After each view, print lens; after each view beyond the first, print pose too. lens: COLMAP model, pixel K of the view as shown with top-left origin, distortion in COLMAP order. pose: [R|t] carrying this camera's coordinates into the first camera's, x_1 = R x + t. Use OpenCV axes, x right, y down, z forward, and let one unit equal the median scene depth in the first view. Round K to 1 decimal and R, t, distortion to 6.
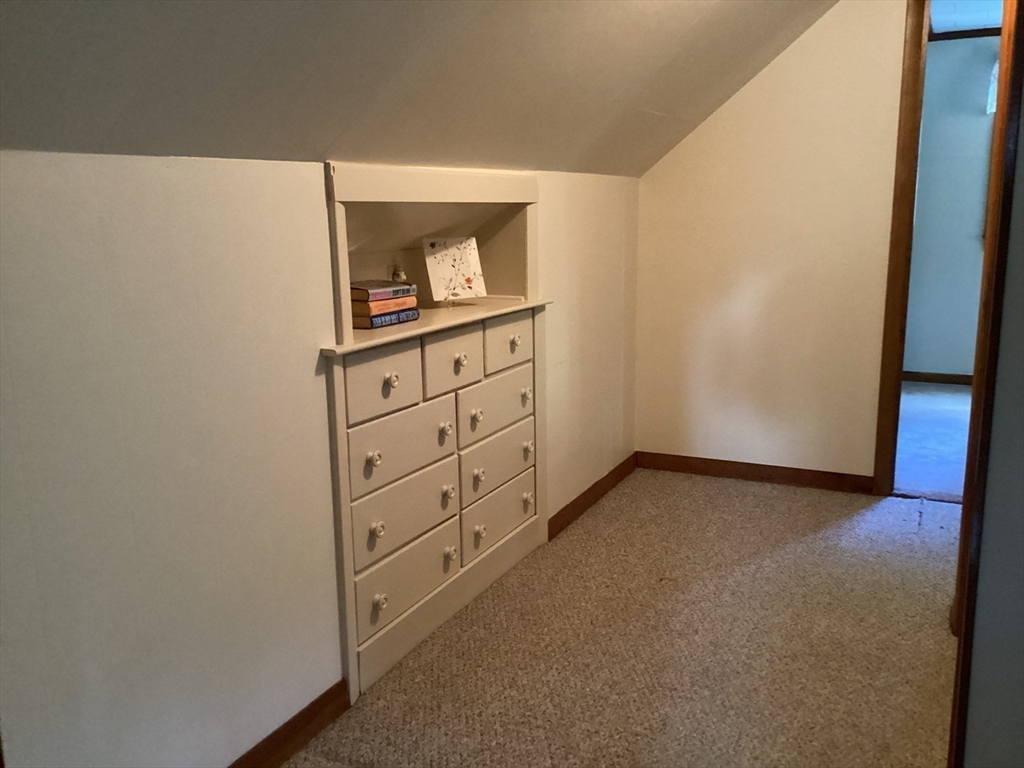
lens RADIAL K [[912.5, 0, 512.0], [0, 912.5, 384.0], [0, 0, 1]] dist [0.001694, 0.000428]
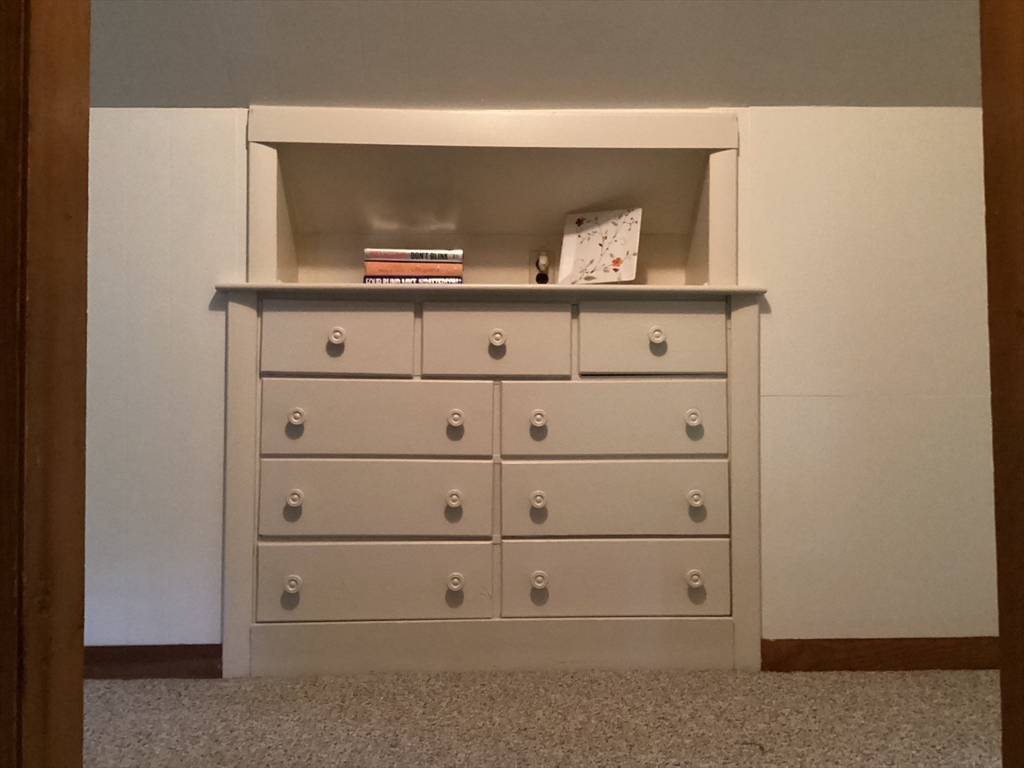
lens RADIAL K [[930.2, 0, 511.9], [0, 930.2, 398.2], [0, 0, 1]] dist [-0.003708, -0.003204]
pose [[0.465160, -0.012723, -0.885135, 0.610022], [-0.171098, 0.979750, -0.103999, 0.096786], [0.868534, 0.199821, 0.453564, 0.599294]]
